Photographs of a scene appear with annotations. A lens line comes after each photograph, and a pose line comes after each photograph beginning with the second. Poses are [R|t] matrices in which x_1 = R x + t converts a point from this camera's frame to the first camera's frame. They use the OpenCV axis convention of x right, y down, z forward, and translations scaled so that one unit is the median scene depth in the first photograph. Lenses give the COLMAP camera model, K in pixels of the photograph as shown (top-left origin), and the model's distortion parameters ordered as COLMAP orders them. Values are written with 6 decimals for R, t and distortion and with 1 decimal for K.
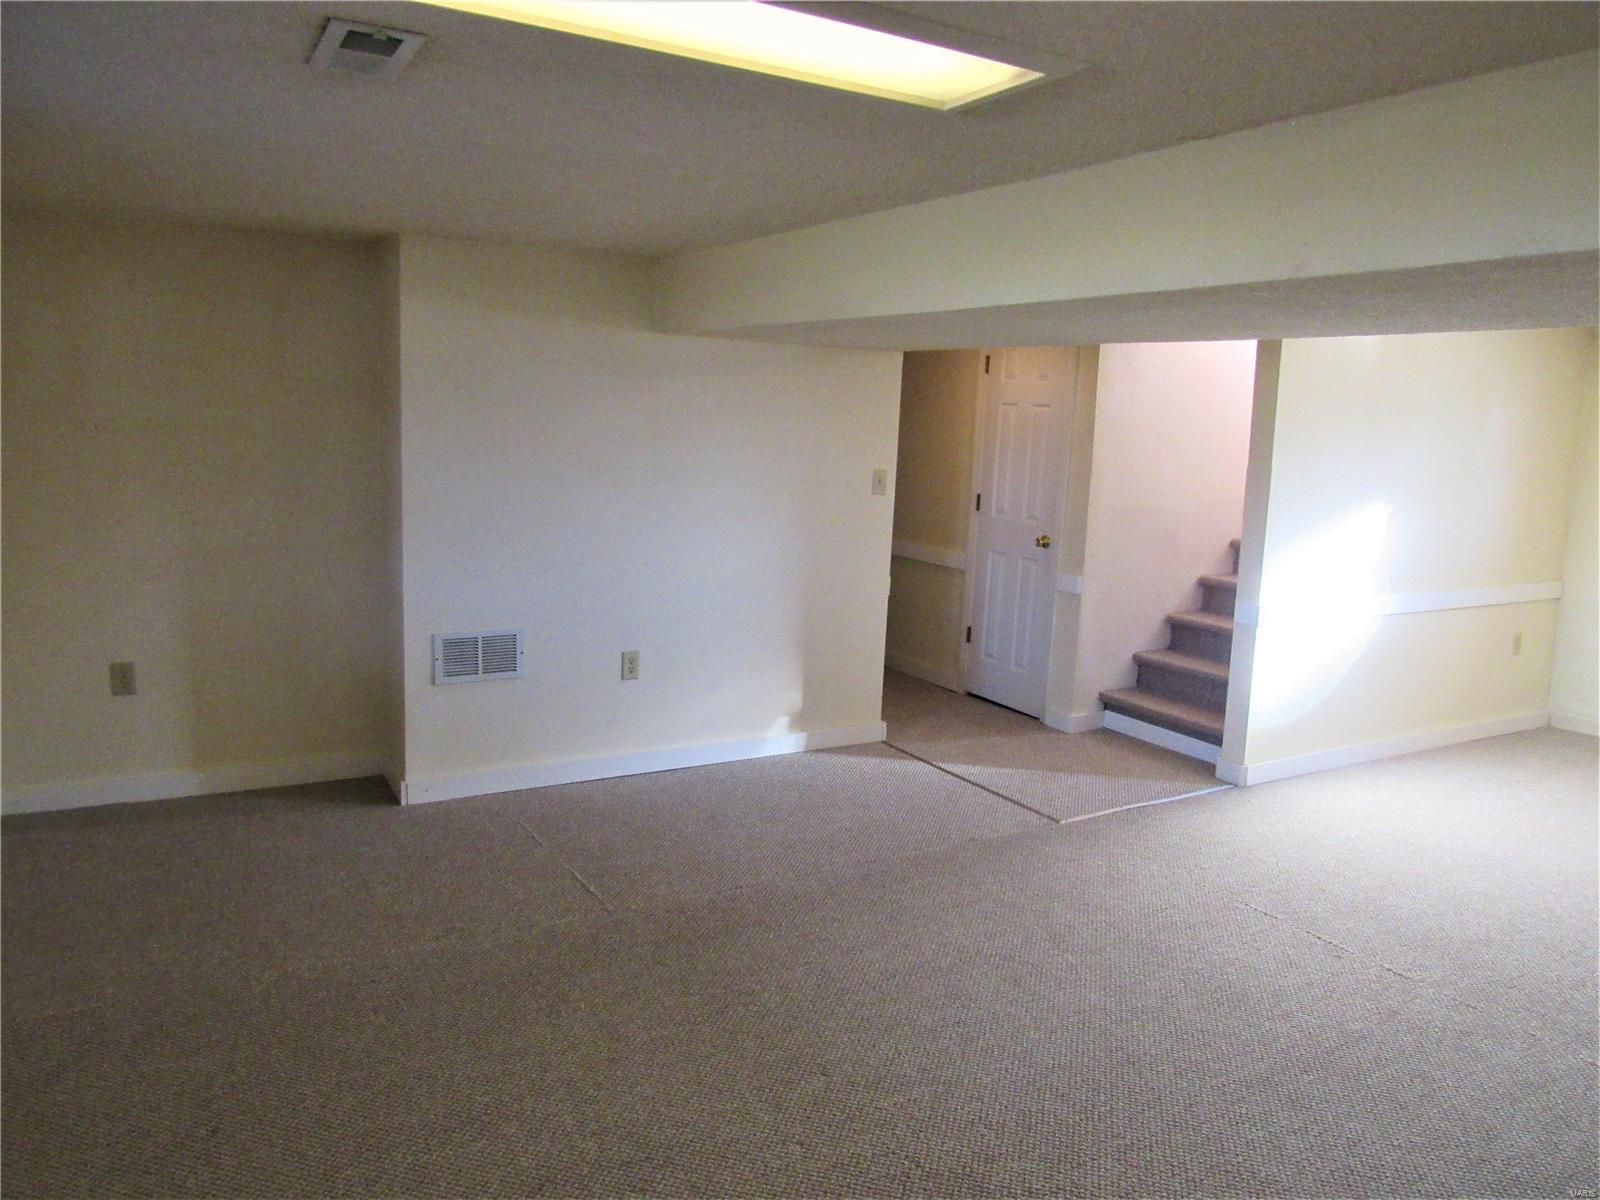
lens RADIAL K [[1151.0, 0, 800.0], [0, 1151.0, 600.0], [0, 0, 1]] dist [-0.023503, -0.000140]
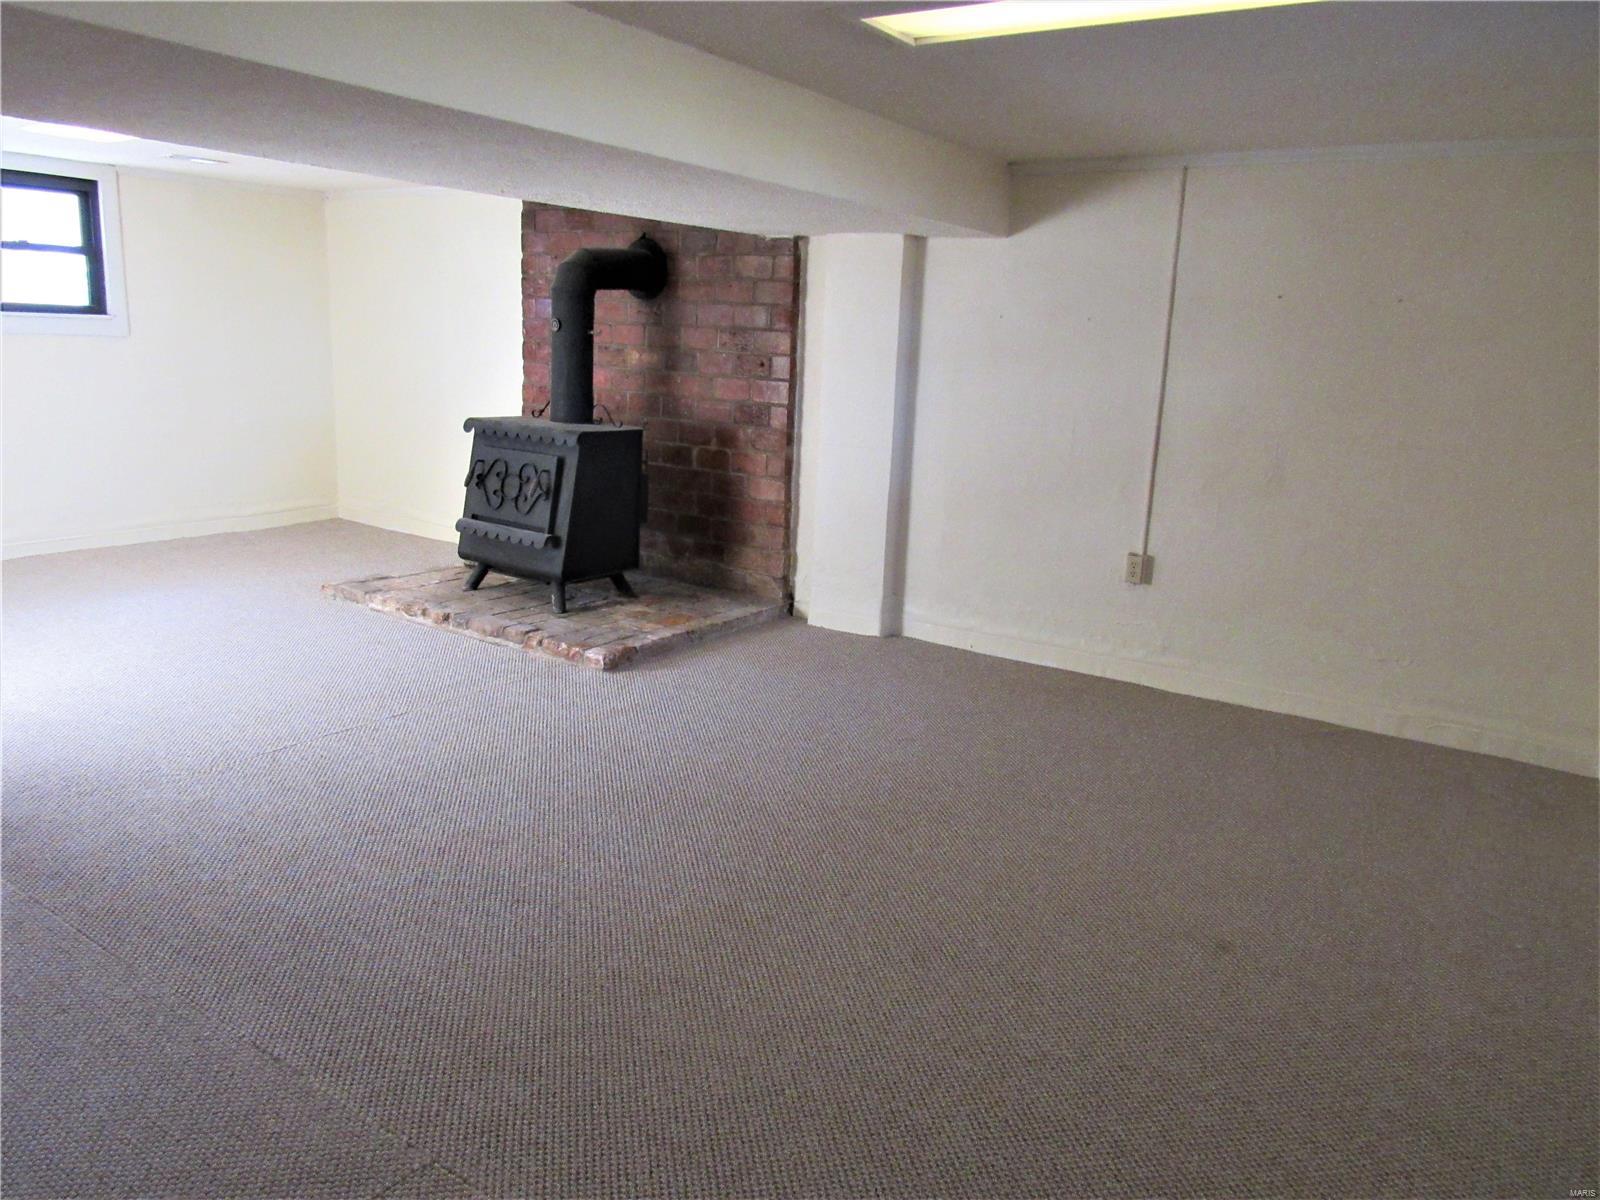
lens RADIAL K [[1151.0, 0, 800.0], [0, 1151.0, 600.0], [0, 0, 1]] dist [-0.023503, -0.000140]
pose [[-0.419811, -0.275233, 0.864873, -0.953909], [0.073352, 0.939505, 0.334589, -0.239687], [-0.904642, 0.203905, -0.374226, 1.393576]]
